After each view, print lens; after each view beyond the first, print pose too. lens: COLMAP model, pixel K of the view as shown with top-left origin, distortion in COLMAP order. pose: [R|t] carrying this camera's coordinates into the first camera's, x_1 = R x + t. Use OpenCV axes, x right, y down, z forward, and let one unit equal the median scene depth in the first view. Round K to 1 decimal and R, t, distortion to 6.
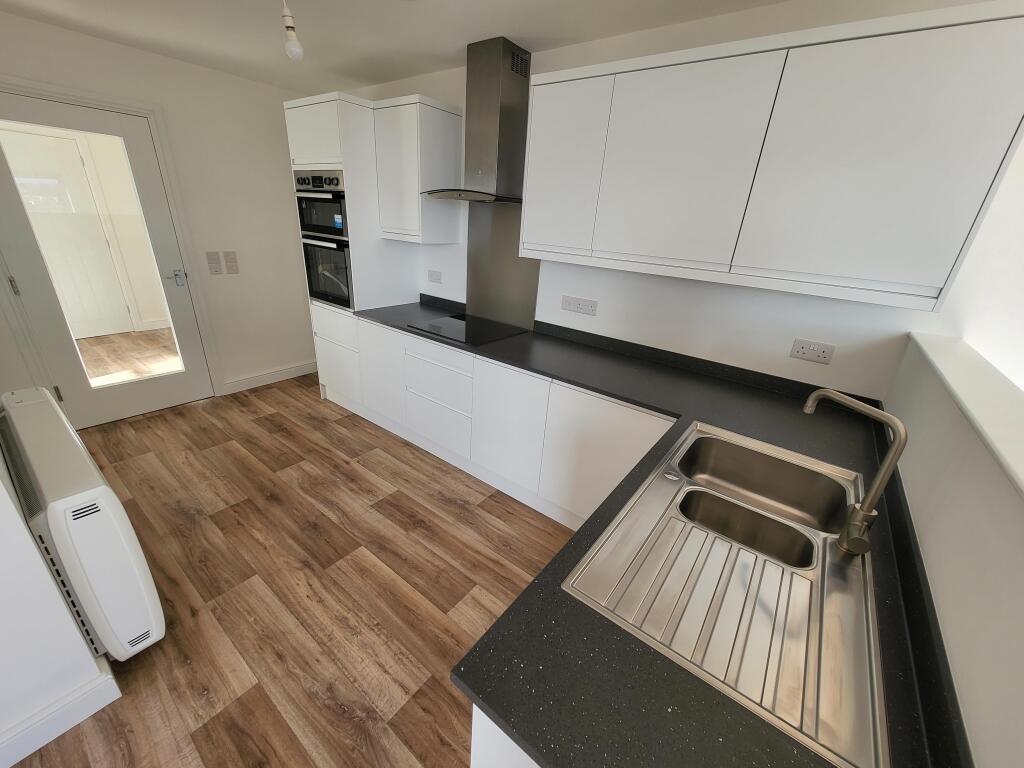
lens RADIAL K [[404.5, 0, 509.0], [0, 404.5, 384.2], [0, 0, 1]] dist [0.013312, -0.000051]
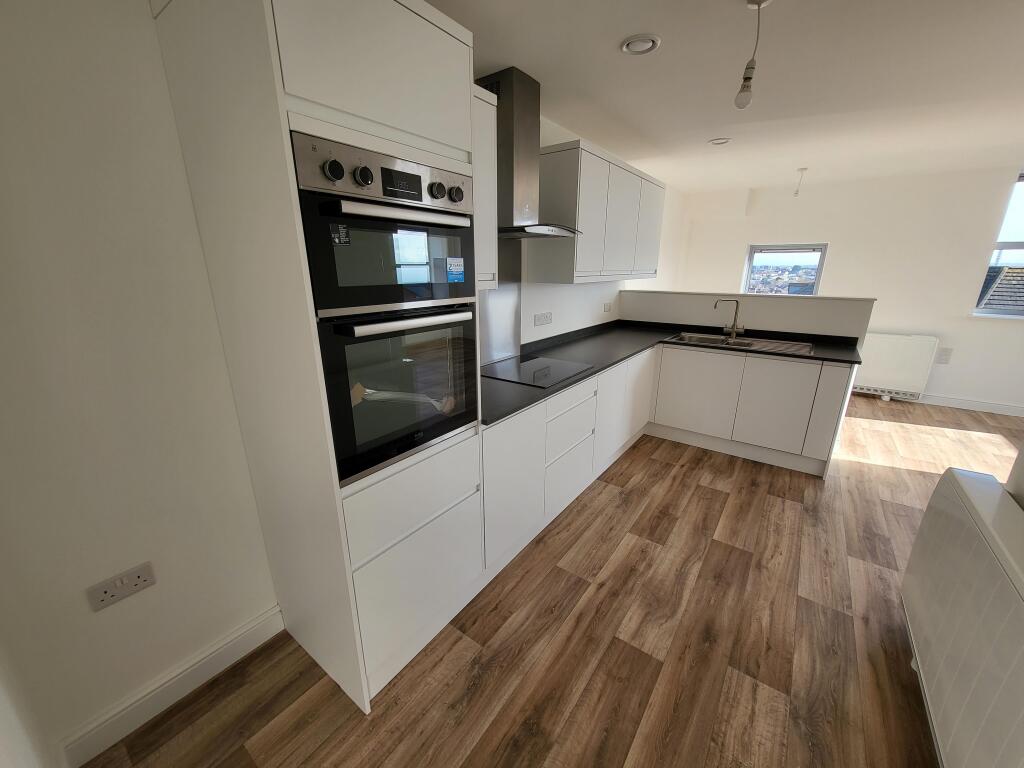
lens RADIAL K [[404.5, 0, 508.6], [0, 404.5, 384.5], [0, 0, 1]] dist [0.013312, -0.000051]
pose [[-0.018748, -0.342083, 0.939483, -1.124410], [0.378420, 0.867317, 0.323358, -0.491528], [-0.925444, 0.361581, 0.113190, 1.103444]]
